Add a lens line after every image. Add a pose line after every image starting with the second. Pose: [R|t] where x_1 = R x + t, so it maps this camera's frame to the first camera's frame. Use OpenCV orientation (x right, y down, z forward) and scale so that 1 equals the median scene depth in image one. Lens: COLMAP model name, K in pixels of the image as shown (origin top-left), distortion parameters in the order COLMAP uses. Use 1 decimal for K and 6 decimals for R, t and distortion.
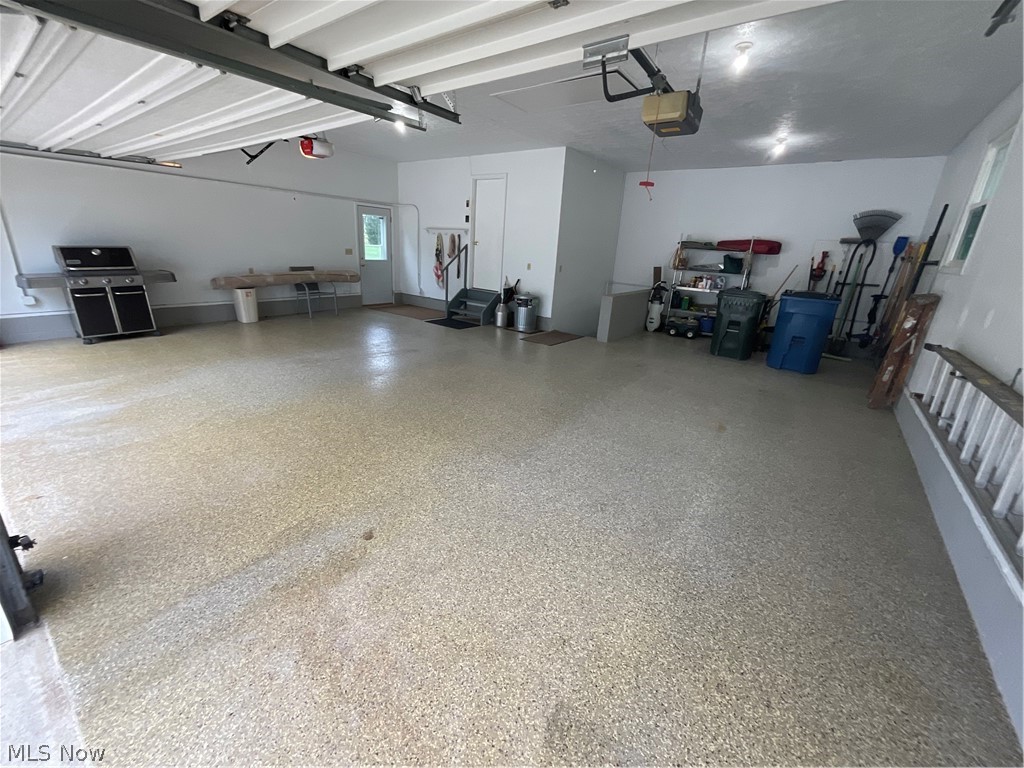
lens RADIAL K [[416.1, 0, 511.8], [0, 416.1, 383.1], [0, 0, 1]] dist [-0.001353, 0.001076]
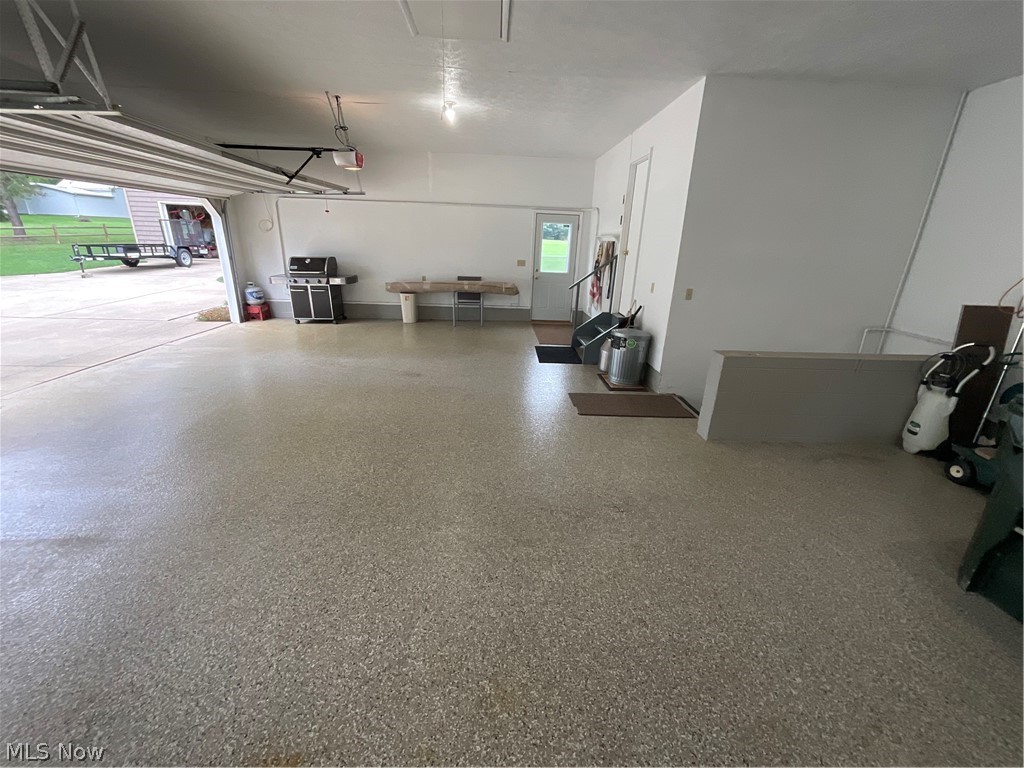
lens RADIAL K [[416.1, 0, 506.9], [0, 416.1, 380.1], [0, 0, 1]] dist [-0.001353, 0.001076]
pose [[0.630598, 0.217650, -0.744966, 0.380241], [-0.244532, 0.966702, 0.075441, -0.128728], [0.736580, 0.134595, 0.662823, 0.406073]]
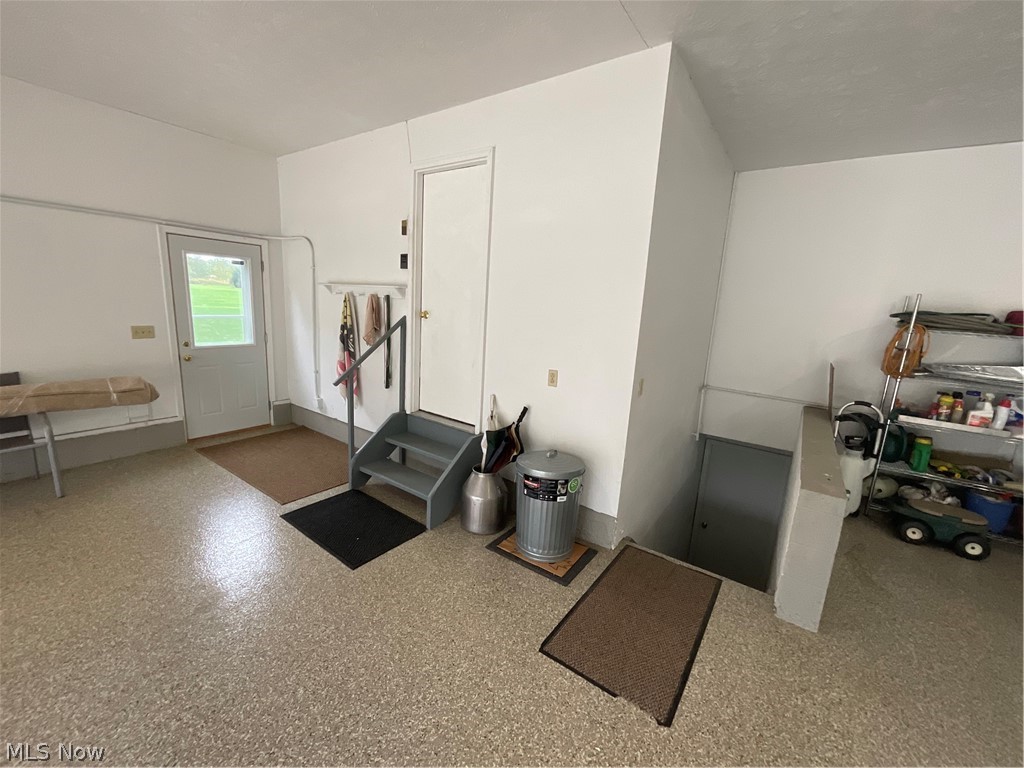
lens RADIAL K [[416.1, 0, 513.8], [0, 416.1, 383.0], [0, 0, 1]] dist [-0.001353, 0.001076]
pose [[0.999409, -0.008016, 0.033424, -0.007149], [0.011999, 0.992613, -0.120731, -0.215908], [-0.032210, 0.121061, 0.992122, 0.583790]]
